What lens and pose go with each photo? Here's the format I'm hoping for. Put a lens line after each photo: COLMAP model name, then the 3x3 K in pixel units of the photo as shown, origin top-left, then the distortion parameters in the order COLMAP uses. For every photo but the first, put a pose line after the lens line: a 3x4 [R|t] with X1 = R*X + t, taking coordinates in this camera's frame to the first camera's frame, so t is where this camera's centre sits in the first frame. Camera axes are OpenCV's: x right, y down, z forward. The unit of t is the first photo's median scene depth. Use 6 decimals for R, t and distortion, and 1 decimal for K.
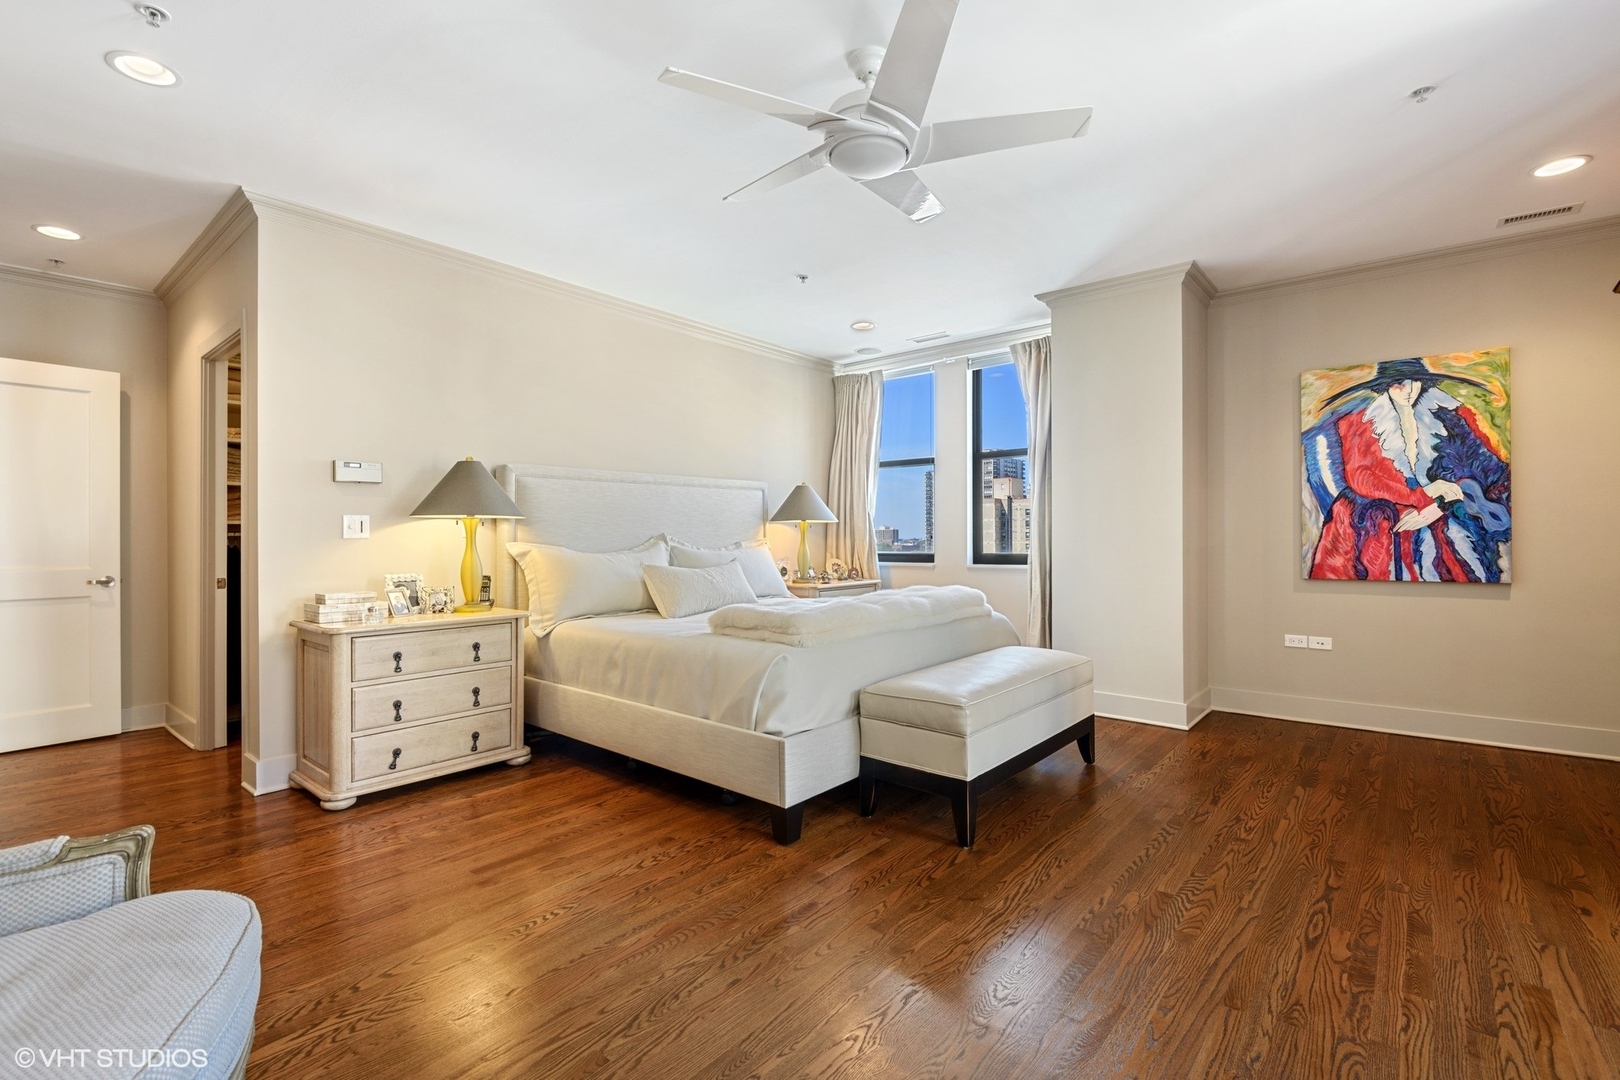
lens RADIAL K [[739.0, 0, 808.9], [0, 739.0, 536.2], [0, 0, 1]] dist [0.000764, -0.000875]
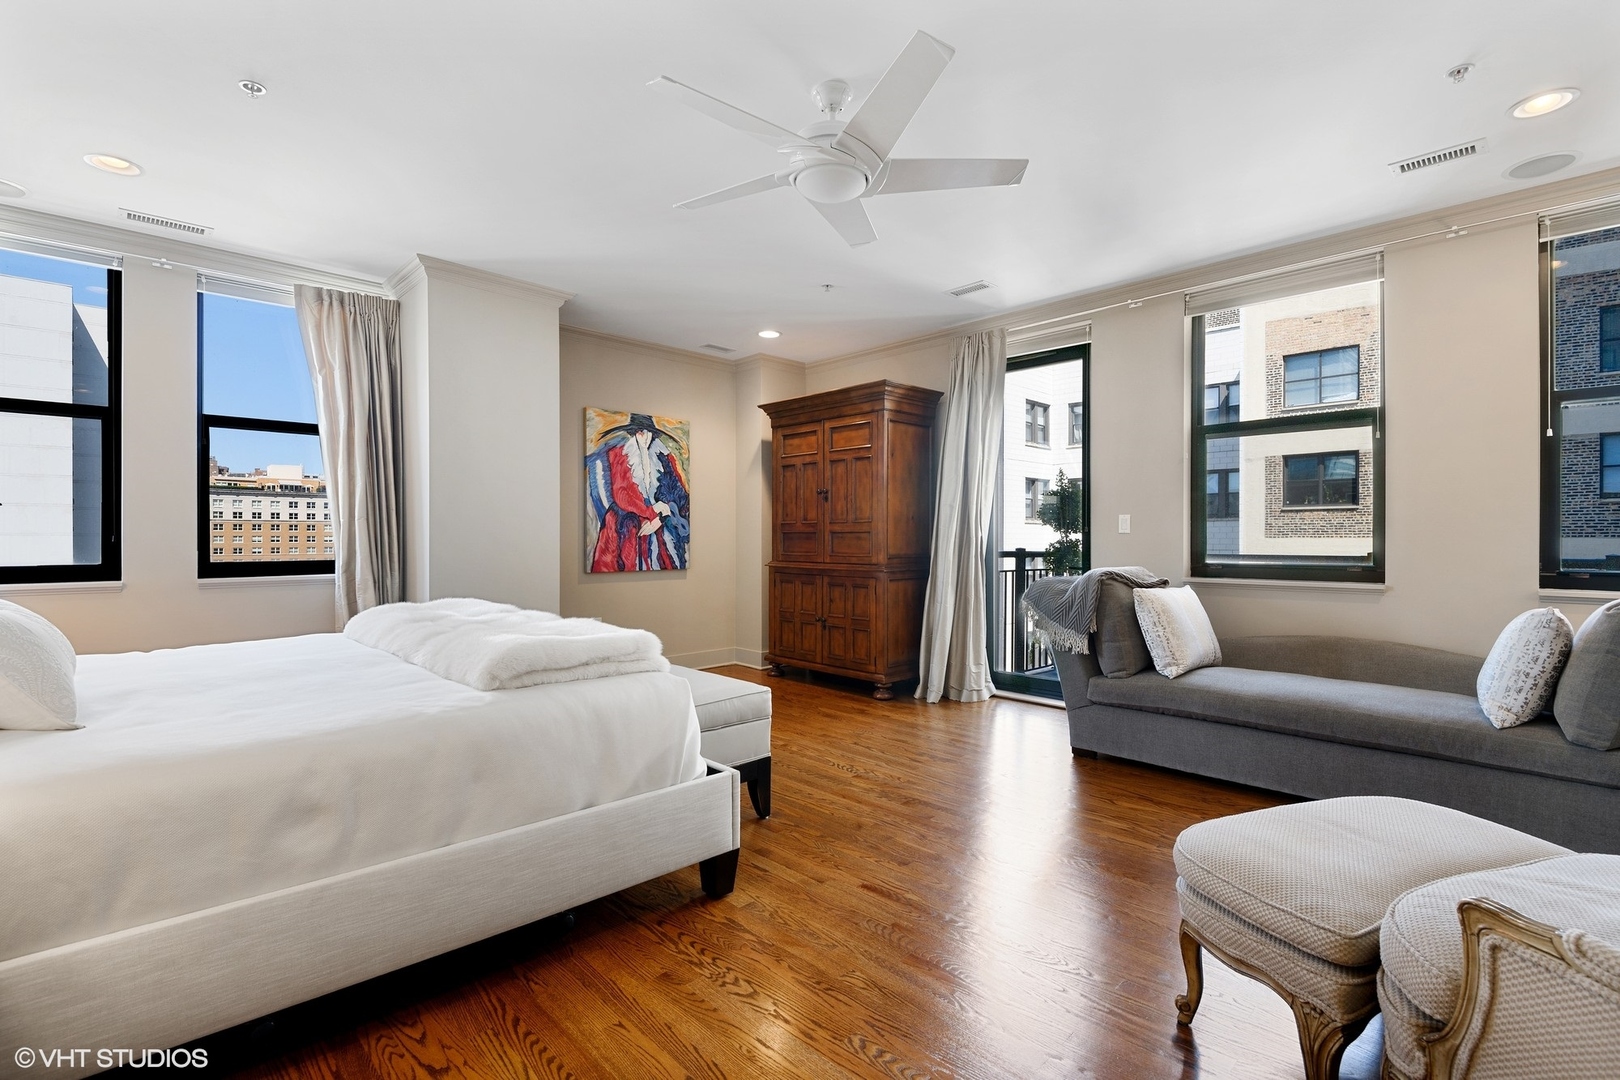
lens RADIAL K [[739.0, 0, 810.8], [0, 739.0, 546.6], [0, 0, 1]] dist [0.000764, -0.000875]
pose [[0.091123, -0.006609, 0.995818, -0.592520], [-0.001762, 0.999975, 0.006797, 0.004309], [-0.995838, -0.002374, 0.091109, 0.556298]]
